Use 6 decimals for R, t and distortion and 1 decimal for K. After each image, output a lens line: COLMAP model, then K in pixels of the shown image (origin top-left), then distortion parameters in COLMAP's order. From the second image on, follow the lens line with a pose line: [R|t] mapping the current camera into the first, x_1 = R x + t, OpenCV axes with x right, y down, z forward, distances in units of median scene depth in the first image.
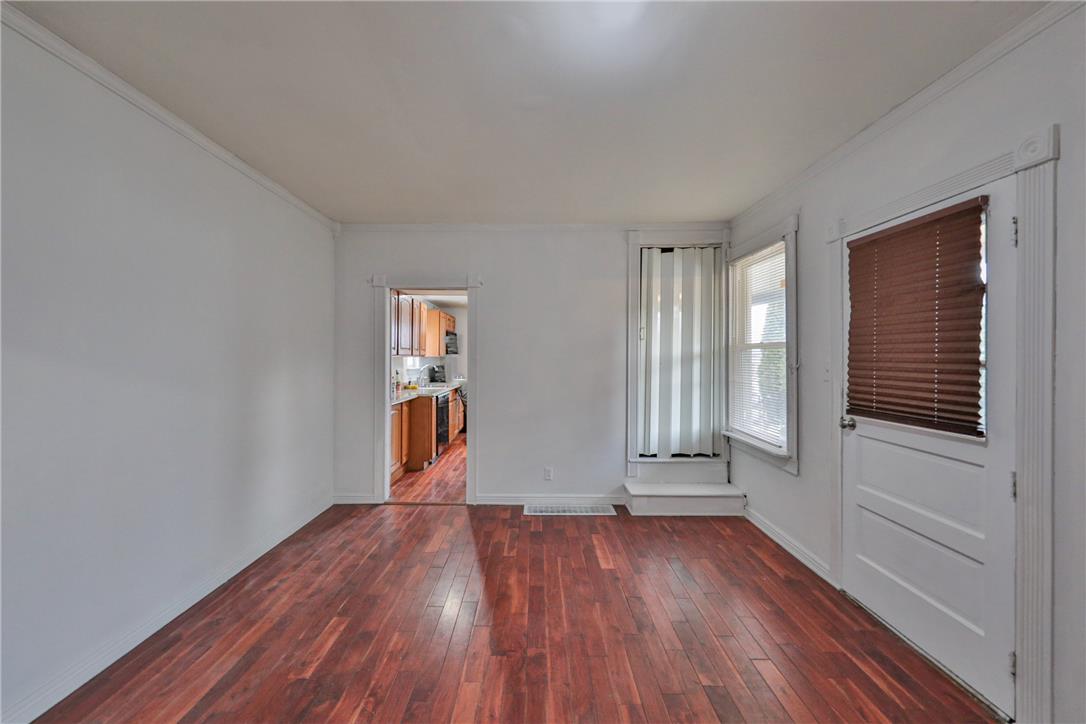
lens RADIAL K [[411.8, 0, 529.3], [0, 411.8, 362.3], [0, 0, 1]] dist [0.000678, -0.008461]
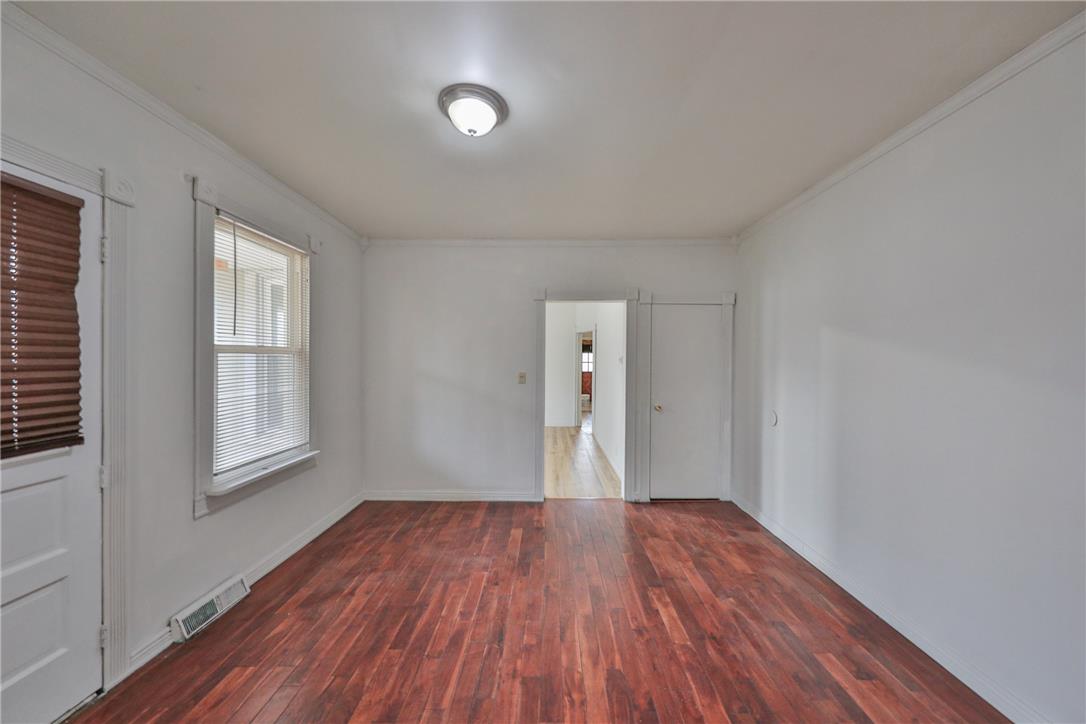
lens RADIAL K [[369.6, 0, 541.9], [0, 369.6, 366.3], [0, 0, 1]] dist [0.016864, -0.005491]
pose [[-0.999955, -0.005598, -0.007700, -0.001826], [-0.005934, 0.999000, 0.044309, -0.041730], [0.007444, 0.044353, -0.998988, 1.599265]]
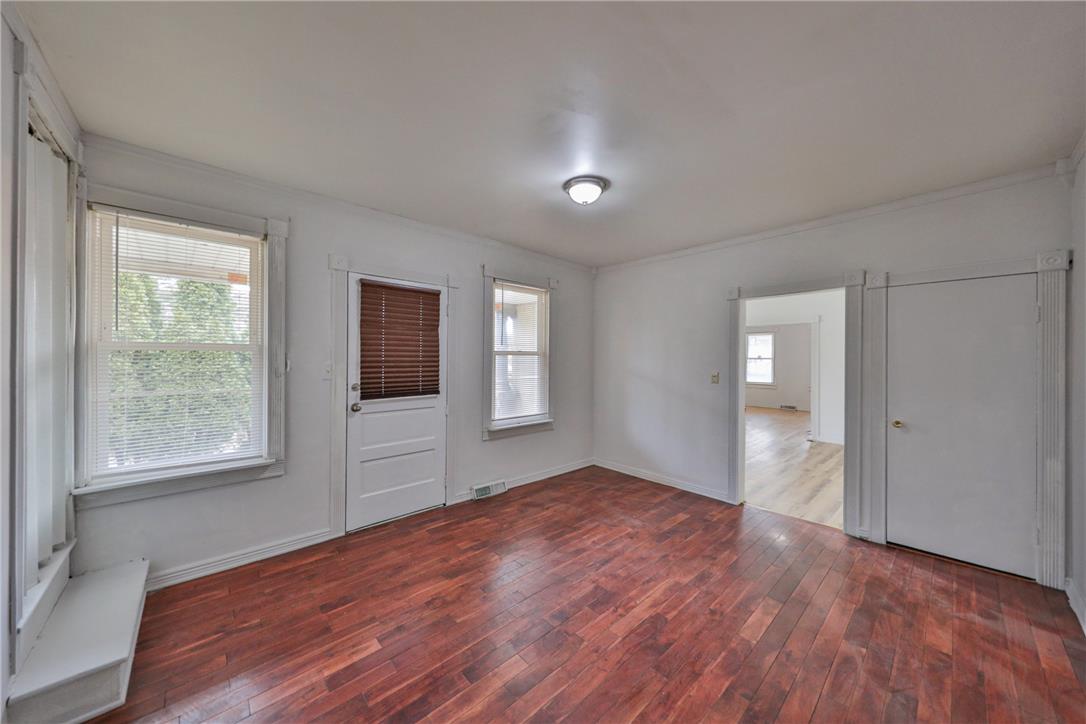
lens RADIAL K [[369.6, 0, 541.9], [0, 369.6, 366.3], [0, 0, 1]] dist [0.016864, -0.005491]
pose [[-0.692538, -0.020116, 0.721101, -0.695254], [0.011516, 0.999175, 0.038933, -0.041336], [-0.721290, 0.035267, -0.691735, 1.706667]]
